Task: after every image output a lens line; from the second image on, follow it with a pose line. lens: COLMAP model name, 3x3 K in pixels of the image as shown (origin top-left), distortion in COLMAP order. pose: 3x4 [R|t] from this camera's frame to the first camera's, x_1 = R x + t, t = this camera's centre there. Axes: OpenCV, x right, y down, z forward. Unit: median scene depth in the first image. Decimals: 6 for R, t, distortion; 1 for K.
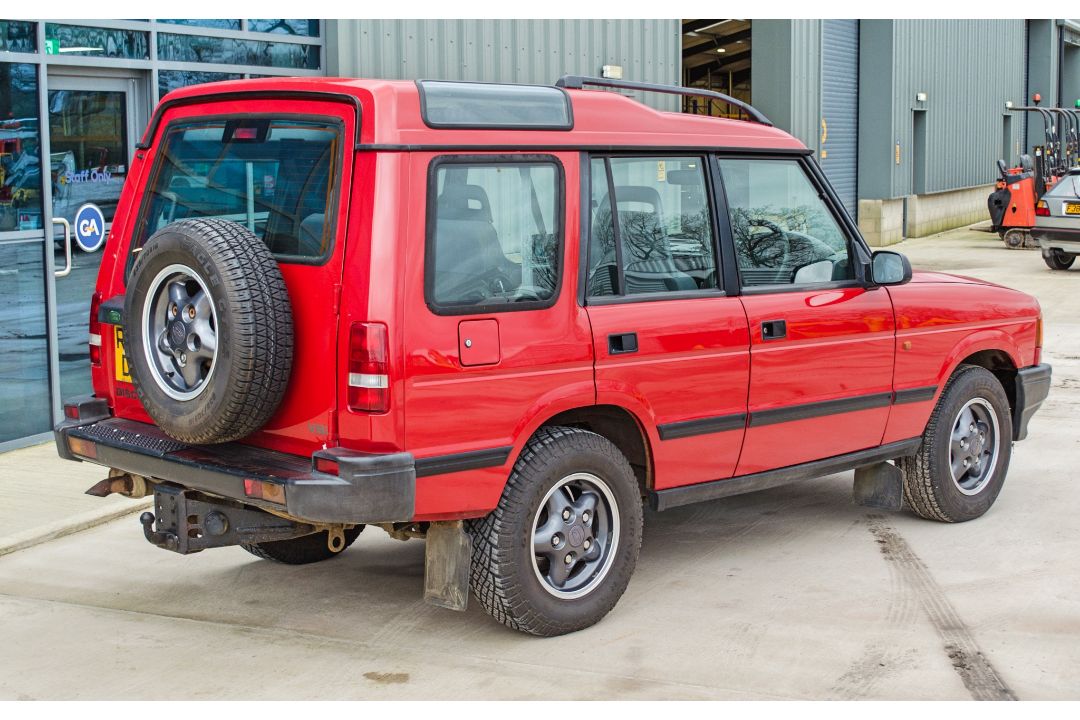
lens RADIAL K [[1733.3, 0, 533.1], [0, 1733.3, 308.6], [0, 0, 1]] dist [-0.009382, 0.000000]
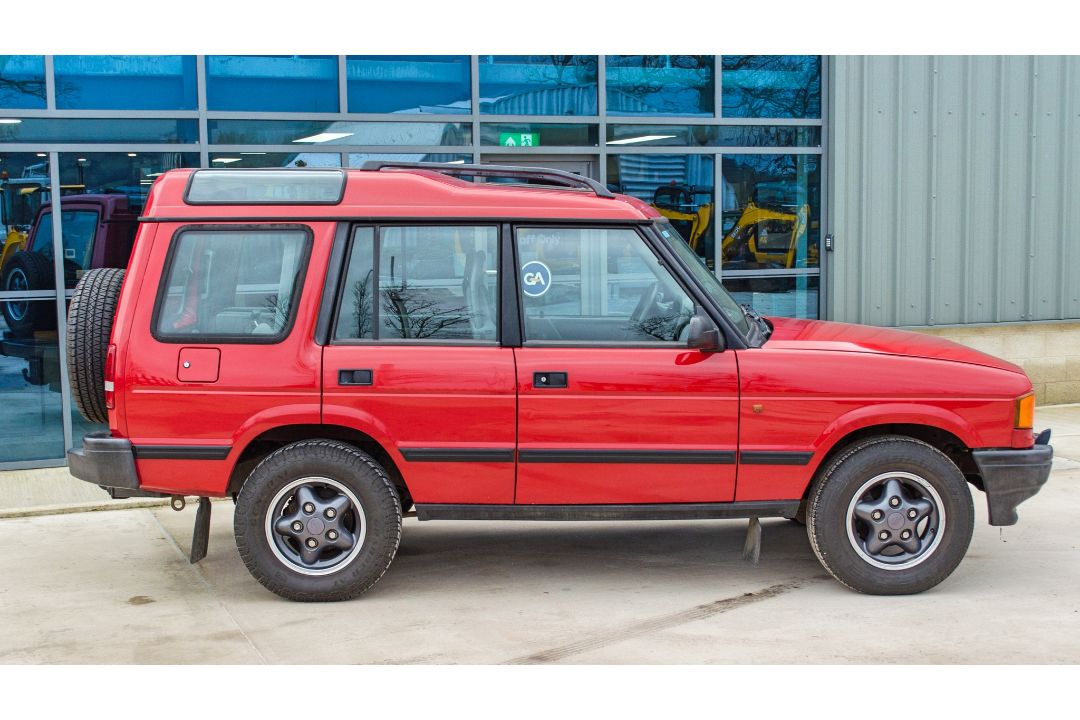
lens RADIAL K [[1525.4, 0, 550.9], [0, 1525.4, 370.3], [0, 0, 1]] dist [-0.000090, 0.000000]
pose [[0.729625, 0.067358, -0.680522, 0.894032], [-0.060080, 0.997603, 0.034328, -0.030649], [0.681204, 0.015839, 0.731923, 0.298174]]
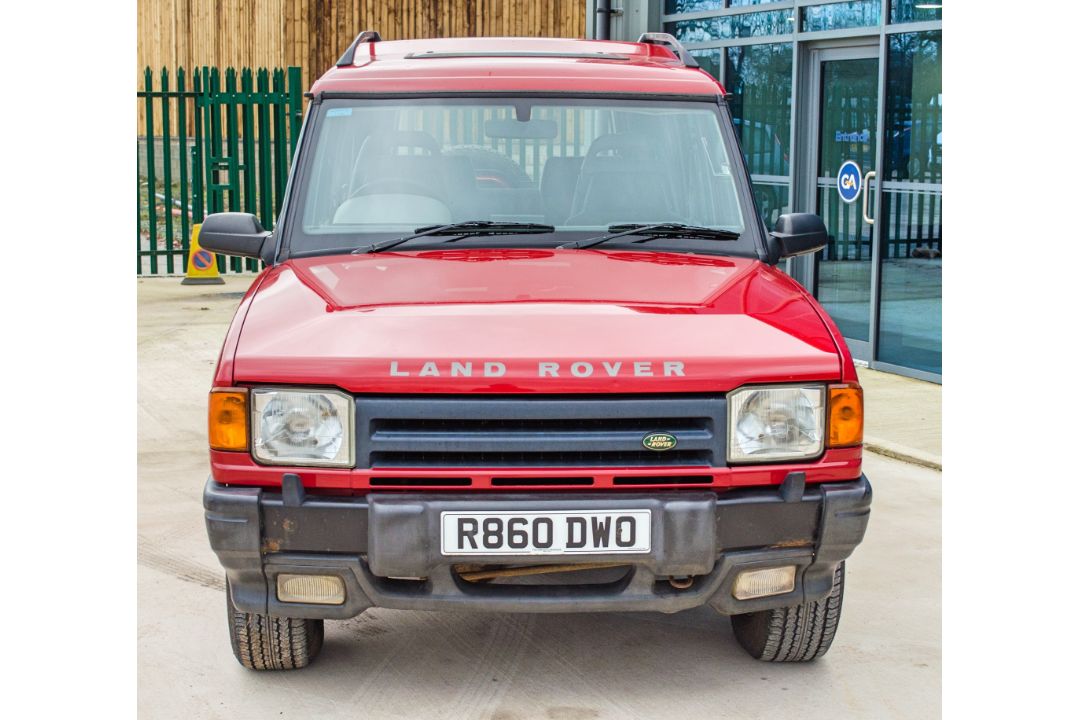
lens RADIAL K [[1654.7, 0, 536.7], [0, 1654.7, 355.3], [0, 0, 1]] dist [-0.004762, 0.000000]
pose [[-0.660021, 0.106637, -0.743640, 0.823292], [-0.071590, 0.976442, 0.203560, -0.162441], [0.747829, 0.187591, -0.636838, 1.887763]]
